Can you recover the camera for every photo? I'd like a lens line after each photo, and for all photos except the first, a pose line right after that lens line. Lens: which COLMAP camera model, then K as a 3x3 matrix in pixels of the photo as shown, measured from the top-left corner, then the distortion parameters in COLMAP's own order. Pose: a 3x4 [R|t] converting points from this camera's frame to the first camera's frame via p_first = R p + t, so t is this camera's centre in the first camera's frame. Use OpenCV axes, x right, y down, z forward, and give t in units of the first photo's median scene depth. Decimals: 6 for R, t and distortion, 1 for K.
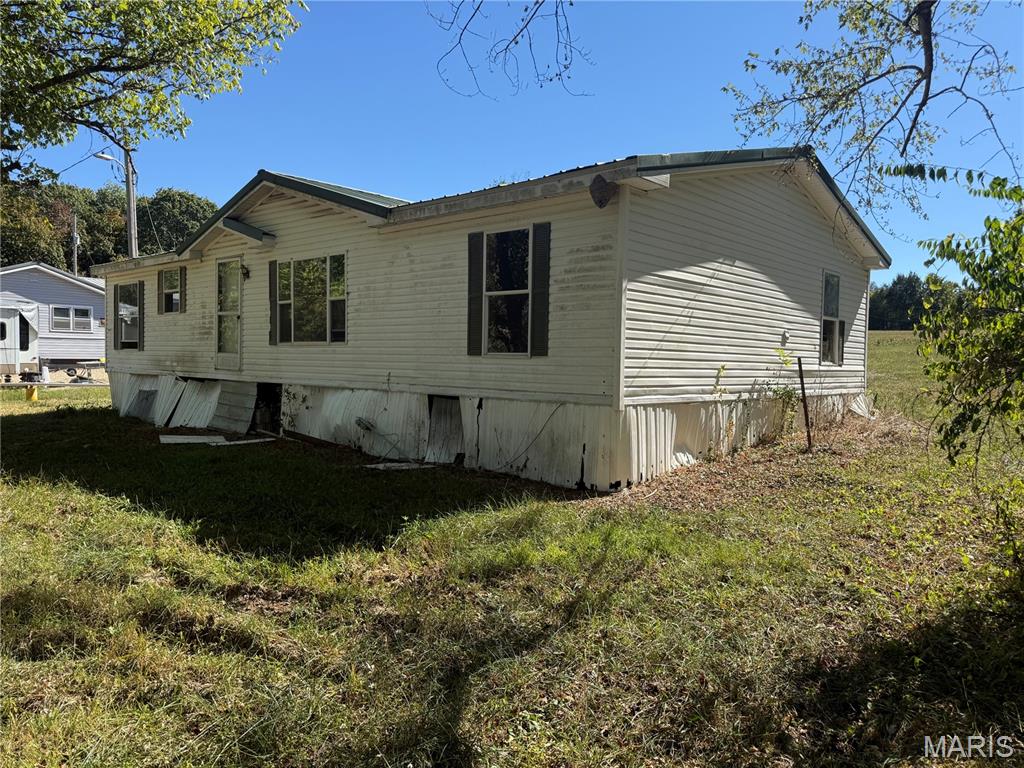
lens RADIAL K [[733.7, 0, 512.6], [0, 733.7, 385.4], [0, 0, 1]] dist [0.070519, 0.001051]
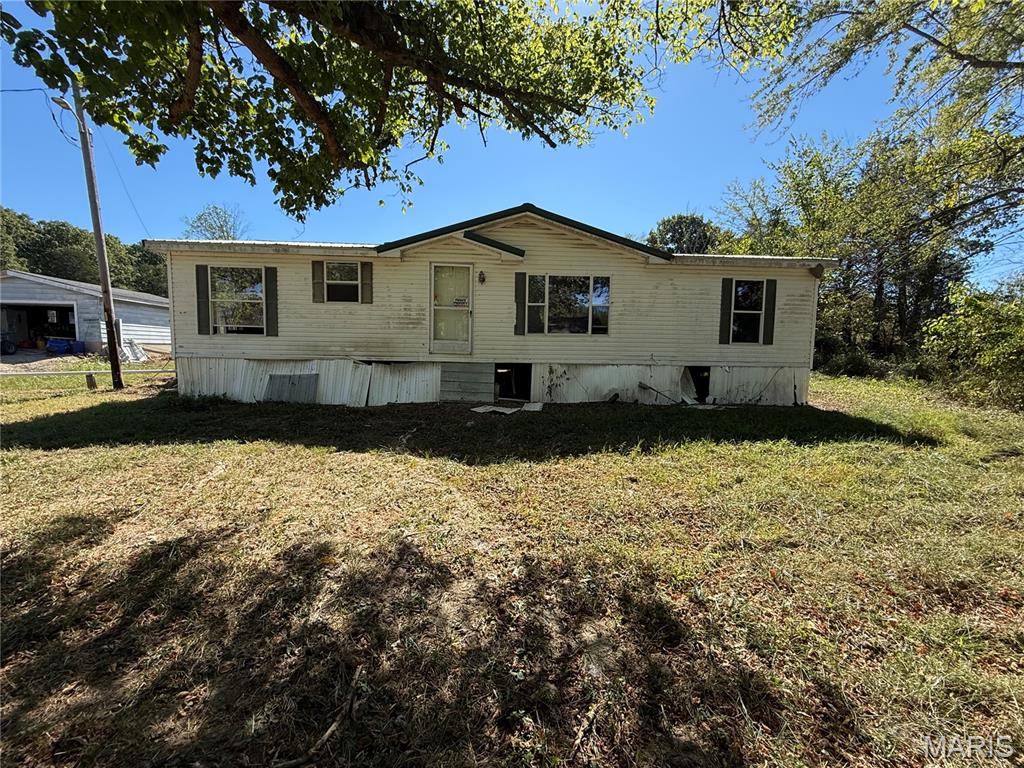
lens RADIAL K [[409.3, 0, 508.5], [0, 409.3, 380.3], [0, 0, 1]] dist [-0.002036, -0.000012]
pose [[0.702357, -0.058529, 0.709414, -0.981729], [0.021738, 0.997913, 0.060810, -0.019922], [-0.711493, -0.027289, 0.702164, 0.544534]]
